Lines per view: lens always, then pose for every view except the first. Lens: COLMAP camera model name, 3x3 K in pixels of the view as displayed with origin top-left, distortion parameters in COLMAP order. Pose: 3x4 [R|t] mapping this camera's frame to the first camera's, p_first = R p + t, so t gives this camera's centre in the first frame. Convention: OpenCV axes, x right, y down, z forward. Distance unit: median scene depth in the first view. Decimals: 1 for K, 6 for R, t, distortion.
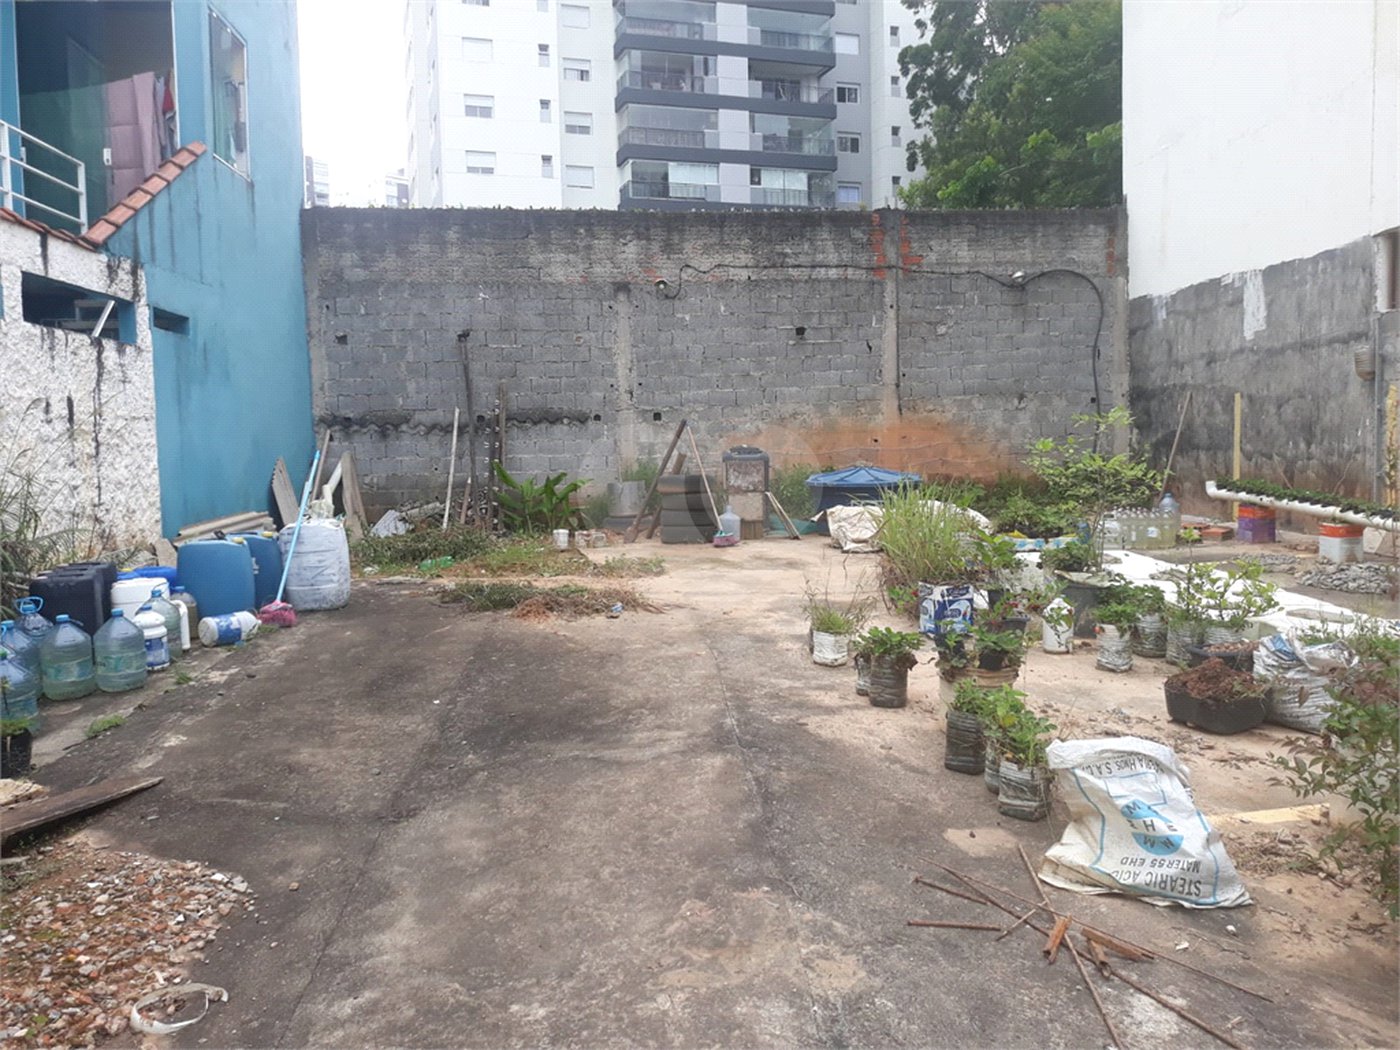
lens RADIAL K [[1138.3, 0, 698.9], [0, 1138.3, 508.4], [0, 0, 1]] dist [0.020811, -0.044604]
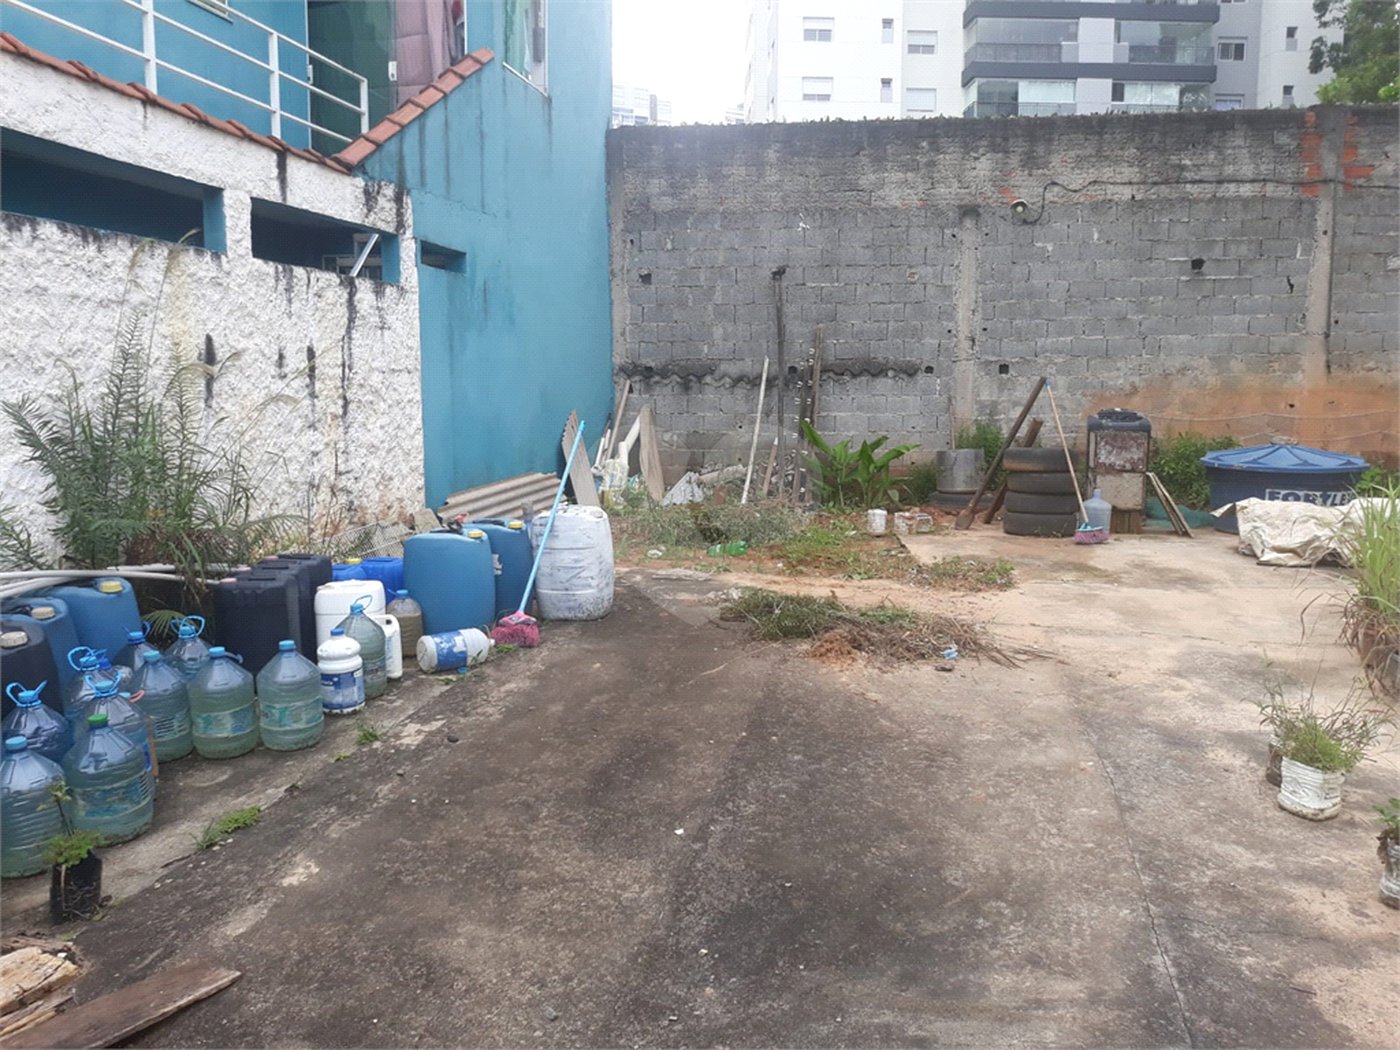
lens RADIAL K [[1138.3, 0, 710.3], [0, 1138.3, 512.3], [0, 0, 1]] dist [0.020811, -0.044604]
pose [[0.962684, 0.053255, -0.265335, -0.023634], [-0.037765, 0.997289, 0.063147, -0.029681], [0.267979, -0.050770, 0.962086, 0.189323]]
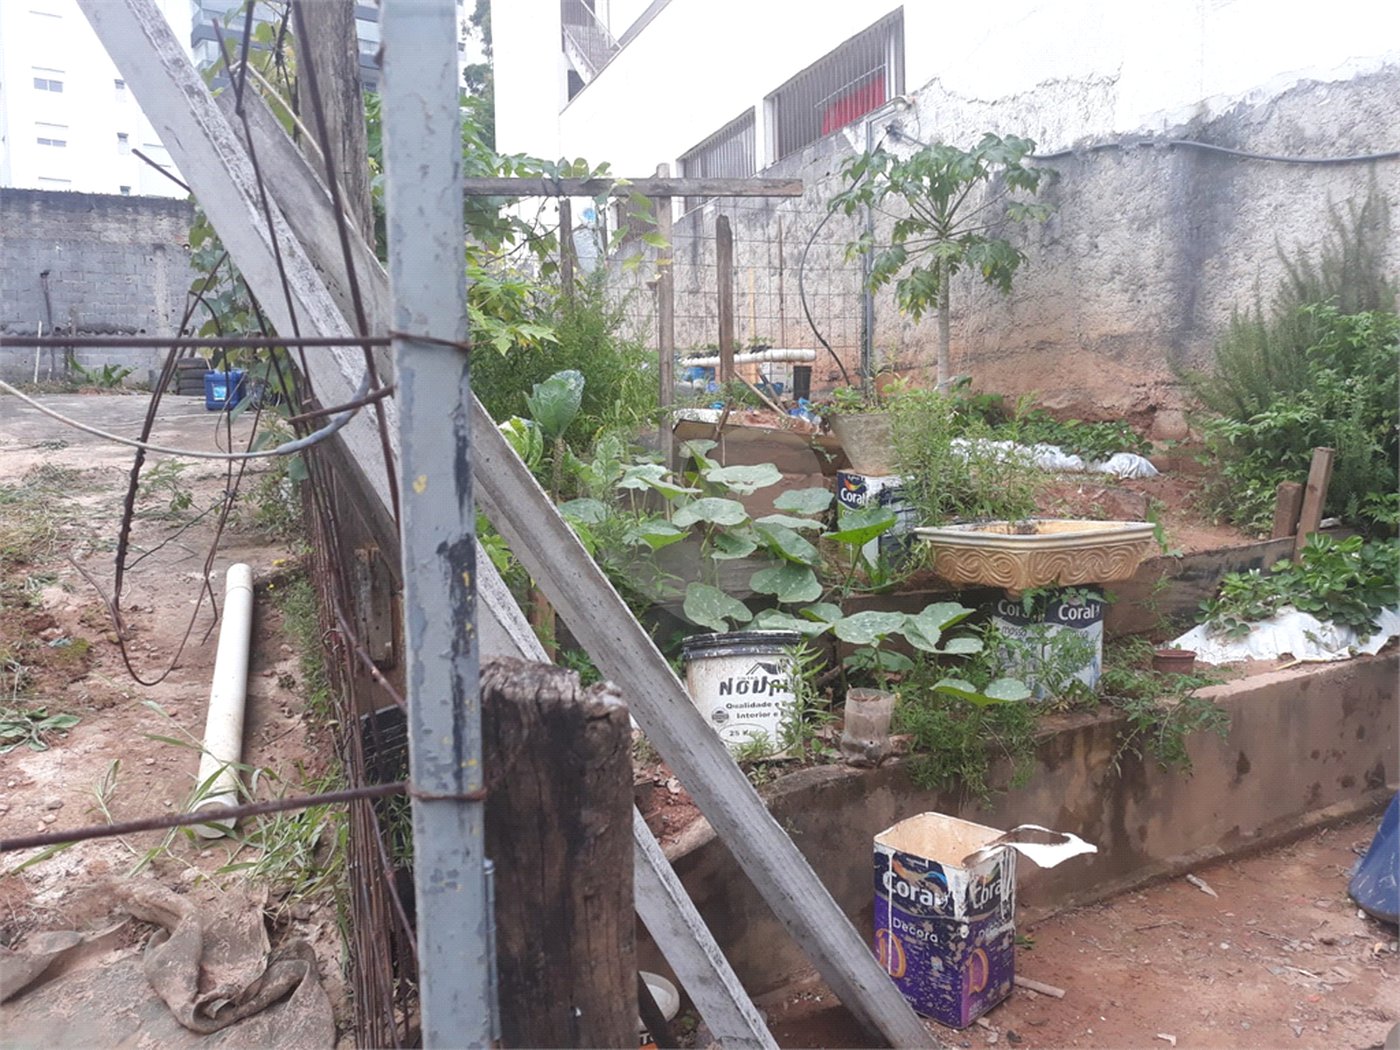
lens RADIAL K [[1138.3, 0, 702.1], [0, 1138.3, 520.7], [0, 0, 1]] dist [0.020811, -0.044604]
pose [[0.947681, -0.021055, 0.318525, 0.171069], [0.016753, 0.999728, 0.016241, 0.216270], [-0.318780, -0.010055, 0.947775, -0.933763]]
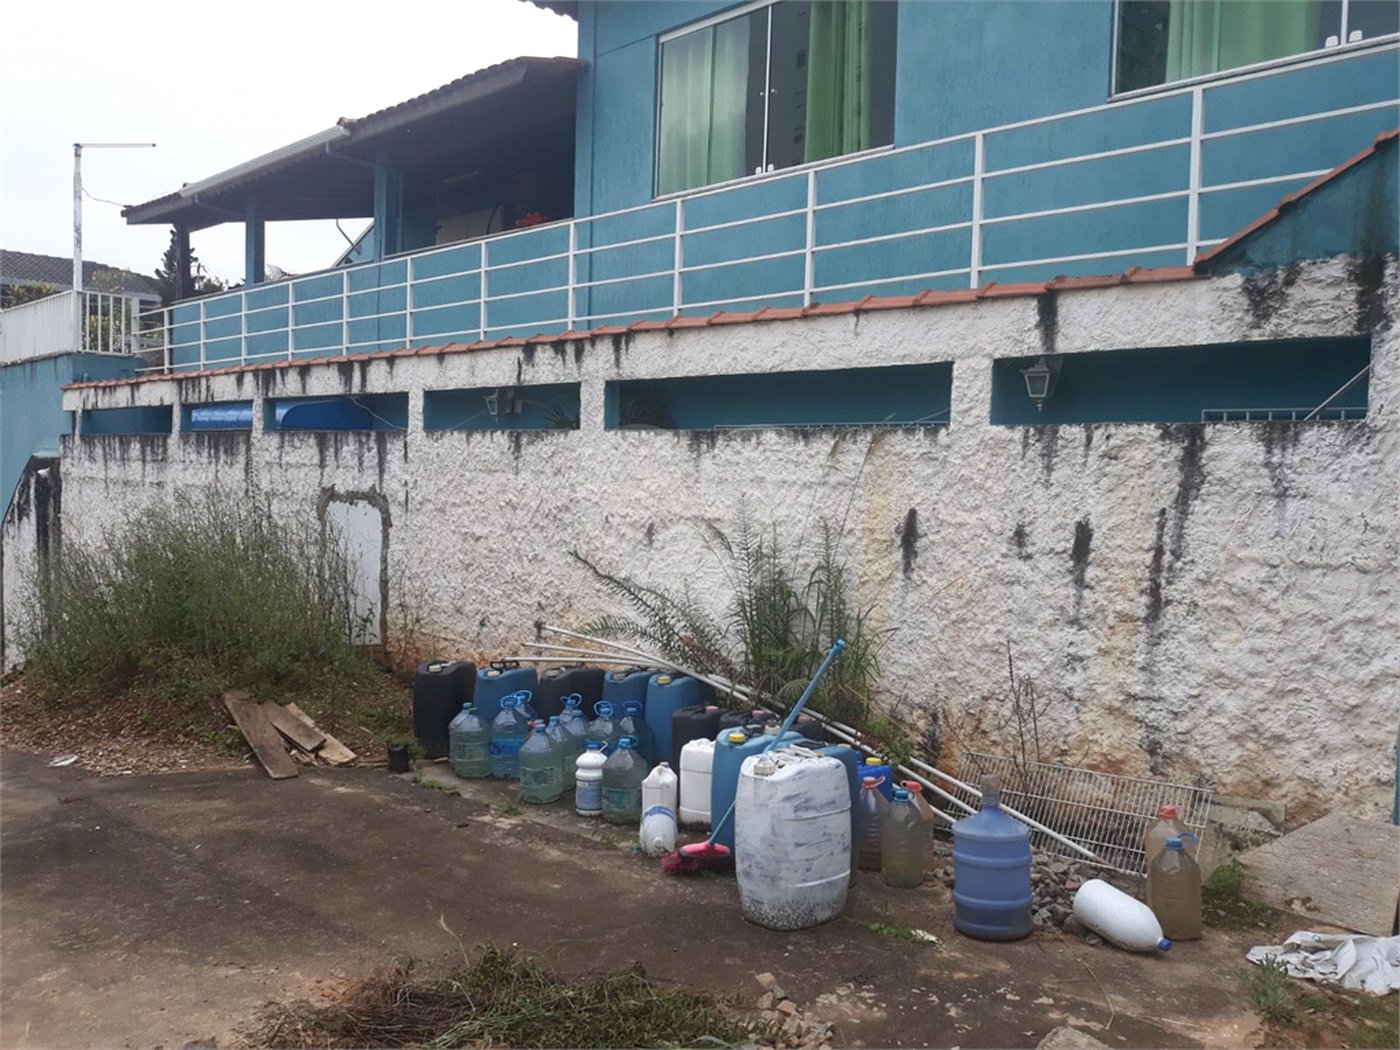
lens RADIAL K [[1138.3, 0, 688.2], [0, 1138.3, 511.3], [0, 0, 1]] dist [0.020811, -0.044604]
pose [[-0.752062, 0.025275, -0.658608, 0.048383], [-0.042759, 0.995288, 0.087022, -0.114423], [0.657704, 0.093608, -0.747438, 1.006059]]
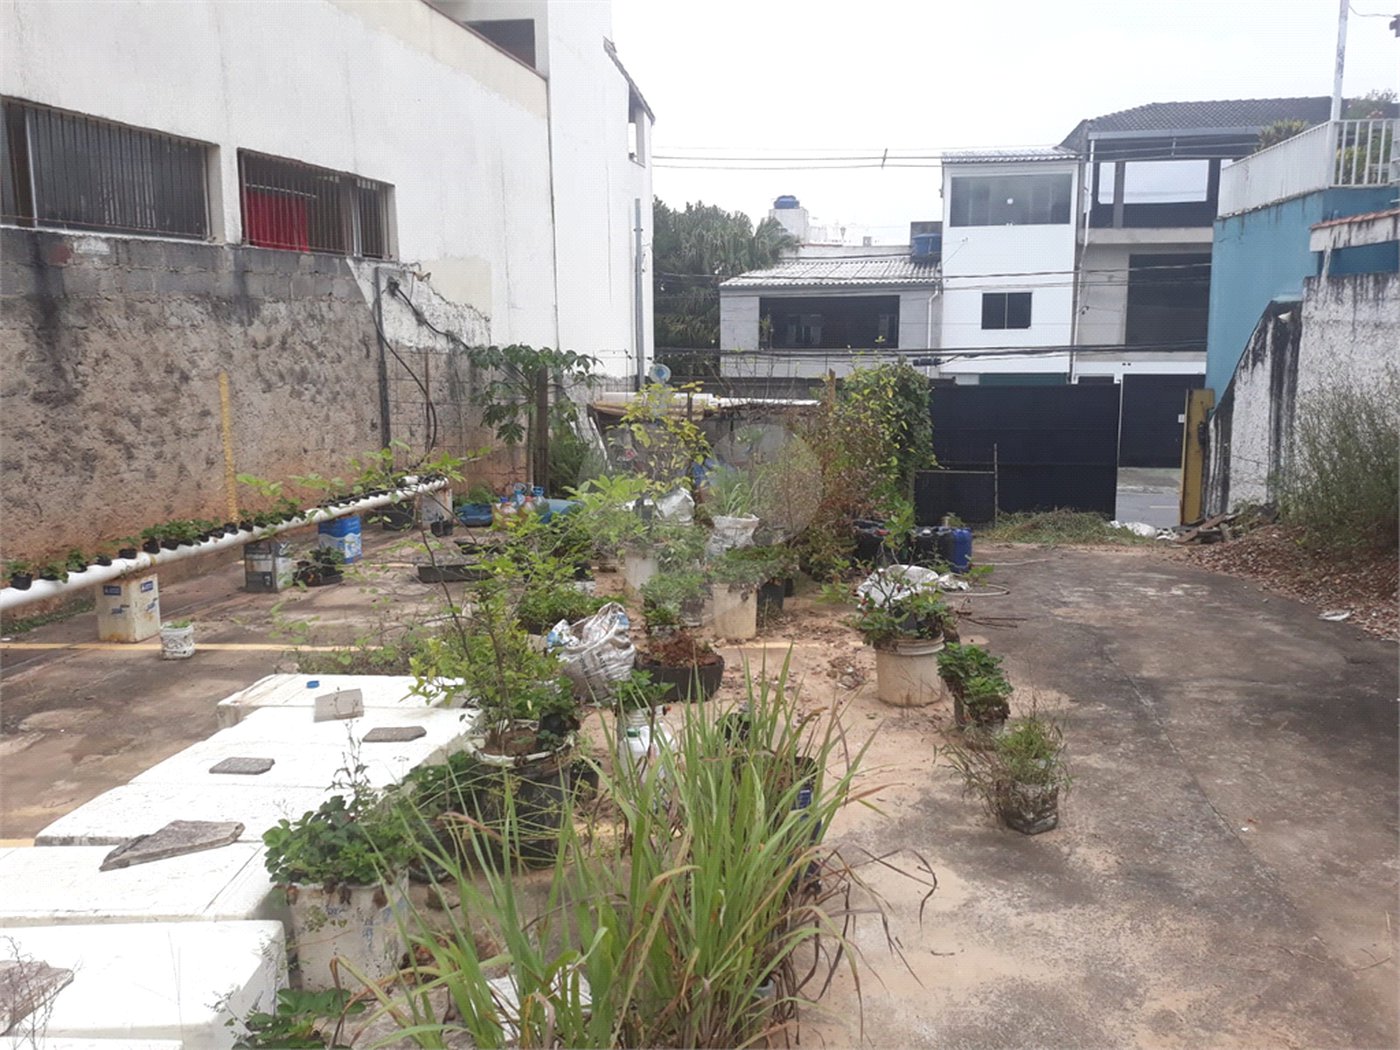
lens RADIAL K [[1138.3, 0, 734.7], [0, 1138.3, 491.9], [0, 0, 1]] dist [0.020811, -0.044604]
pose [[-0.978508, -0.008897, 0.206018, 0.084334], [0.033770, 0.978668, 0.202656, -0.101829], [-0.203426, 0.205258, -0.957333, 0.939655]]
